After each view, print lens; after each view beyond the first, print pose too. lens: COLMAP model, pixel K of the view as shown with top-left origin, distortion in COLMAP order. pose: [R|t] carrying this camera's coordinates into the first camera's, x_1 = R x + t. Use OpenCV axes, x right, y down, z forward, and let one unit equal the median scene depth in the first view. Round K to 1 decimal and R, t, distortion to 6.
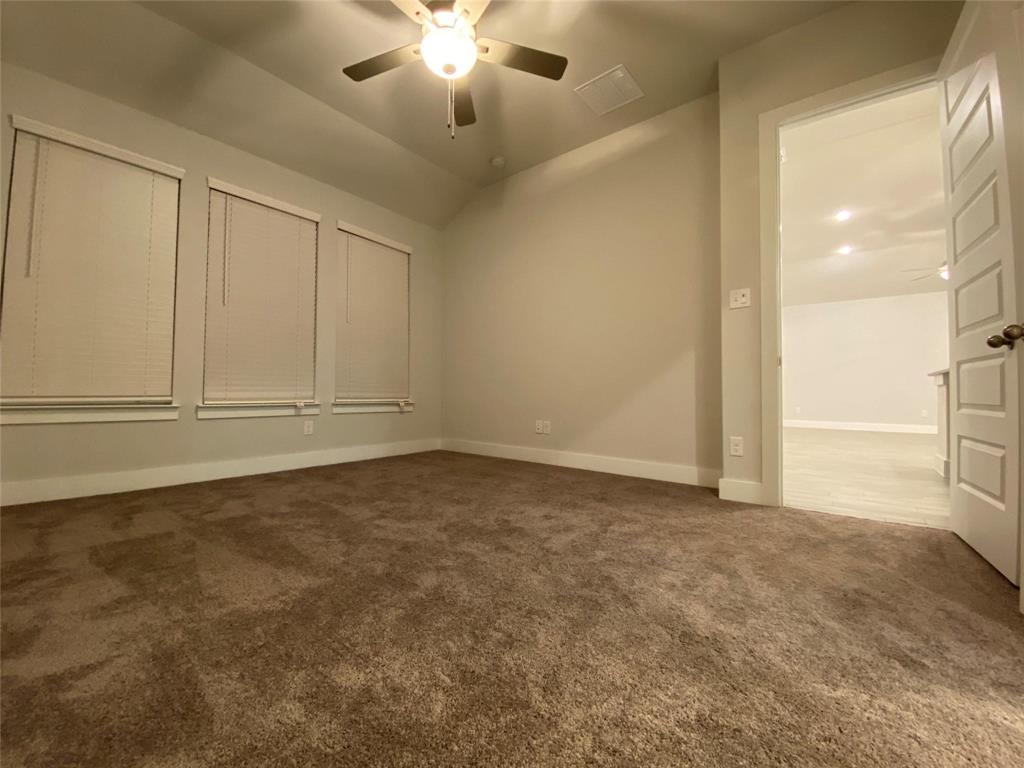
lens RADIAL K [[413.0, 0, 515.5], [0, 413.0, 385.3], [0, 0, 1]] dist [0.026868, -0.024169]
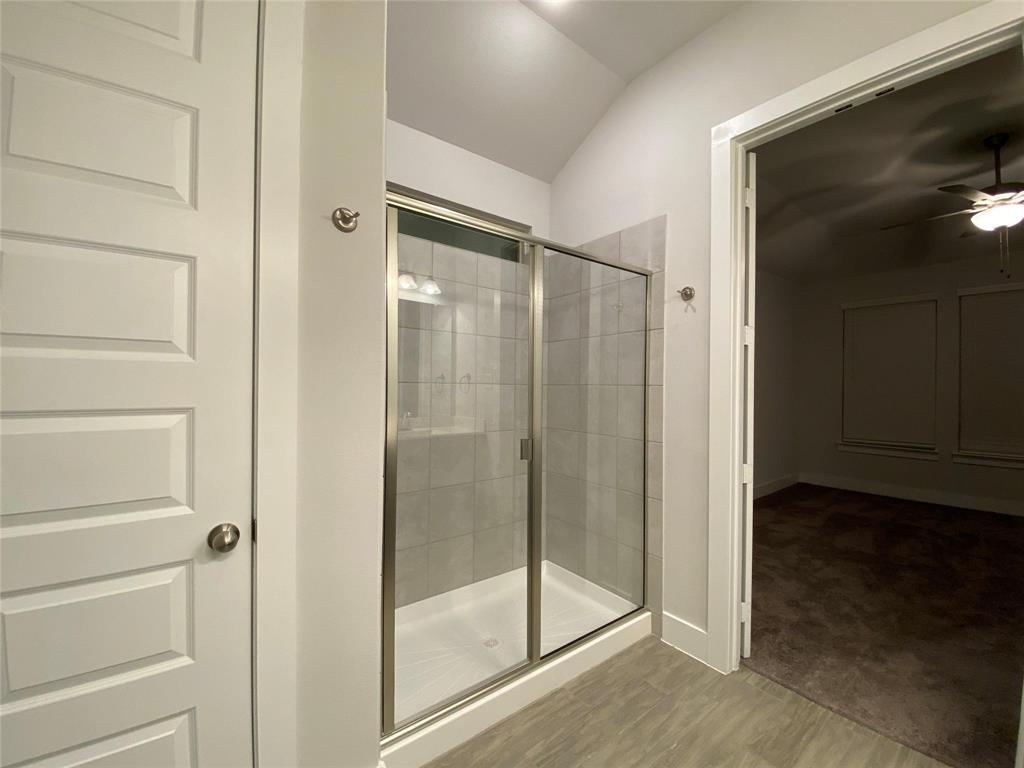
lens RADIAL K [[416.5, 0, 512.0], [0, 416.5, 384.0], [0, 0, 1]] dist [0.023343, -0.020991]
pose [[-0.235372, -0.014504, -0.971797, 1.637426], [0.009981, 0.999800, -0.017340, -0.297676], [0.971854, -0.013781, -0.235180, -0.220319]]
